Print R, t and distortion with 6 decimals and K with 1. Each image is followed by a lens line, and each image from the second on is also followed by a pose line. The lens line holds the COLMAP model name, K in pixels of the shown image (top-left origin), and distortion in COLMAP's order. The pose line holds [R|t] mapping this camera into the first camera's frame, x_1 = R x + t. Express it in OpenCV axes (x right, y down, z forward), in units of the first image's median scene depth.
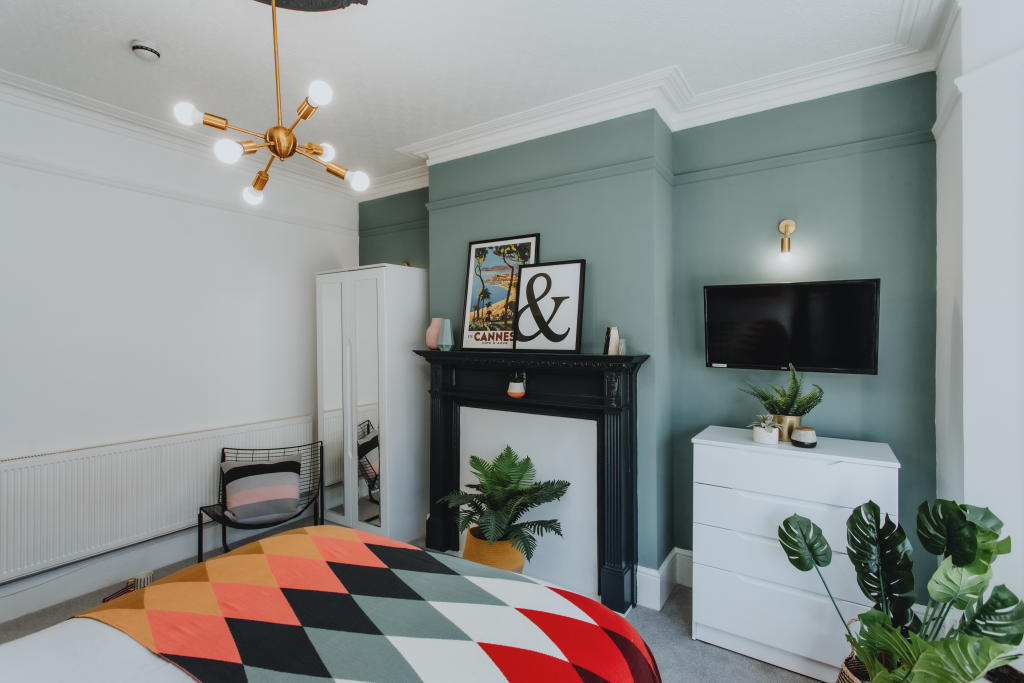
lens RADIAL K [[487.4, 0, 495.4], [0, 487.4, 340.1], [0, 0, 1]] dist [-0.003517, -0.000481]
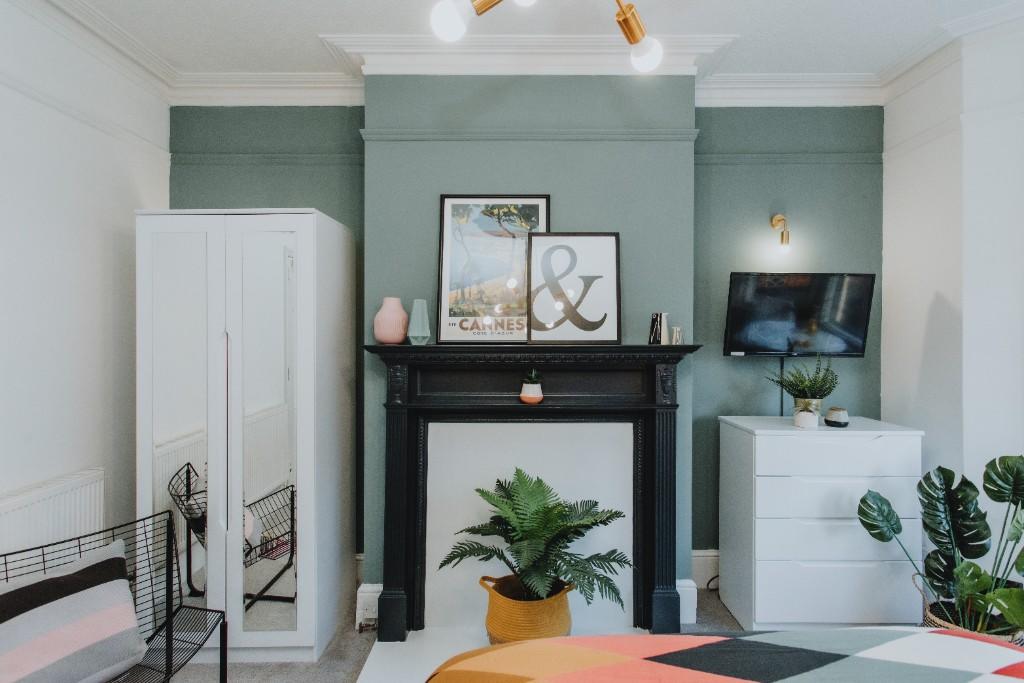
lens RADIAL K [[517.1, 0, 512.0], [0, 517.1, 341.5], [0, 0, 1]] dist [-0.002854, -0.000605]
pose [[0.827984, -0.007195, 0.560705, -0.431524], [0.007136, 0.999972, 0.002293, 0.017663], [-0.560706, 0.002103, 0.828012, 0.333654]]
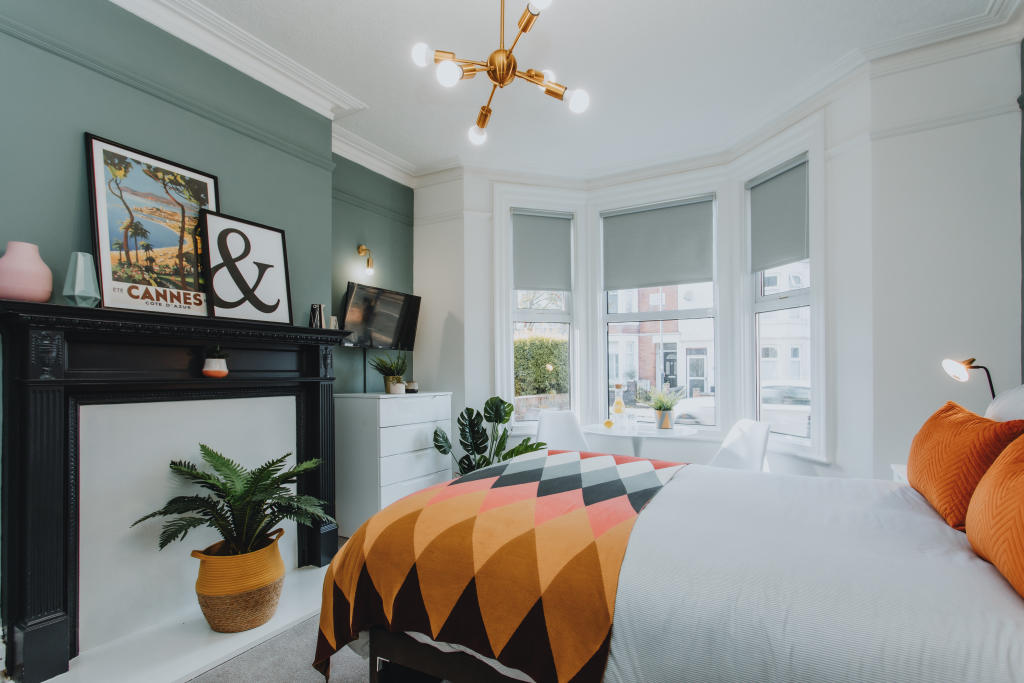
lens RADIAL K [[506.4, 0, 514.8], [0, 506.4, 389.4], [0, 0, 1]] dist [0.001229, 0.000687]
pose [[-0.074761, -0.031933, 0.996690, -0.792782], [0.013049, 0.999370, 0.032998, 0.112679], [-0.997116, 0.015473, -0.074297, 0.567750]]
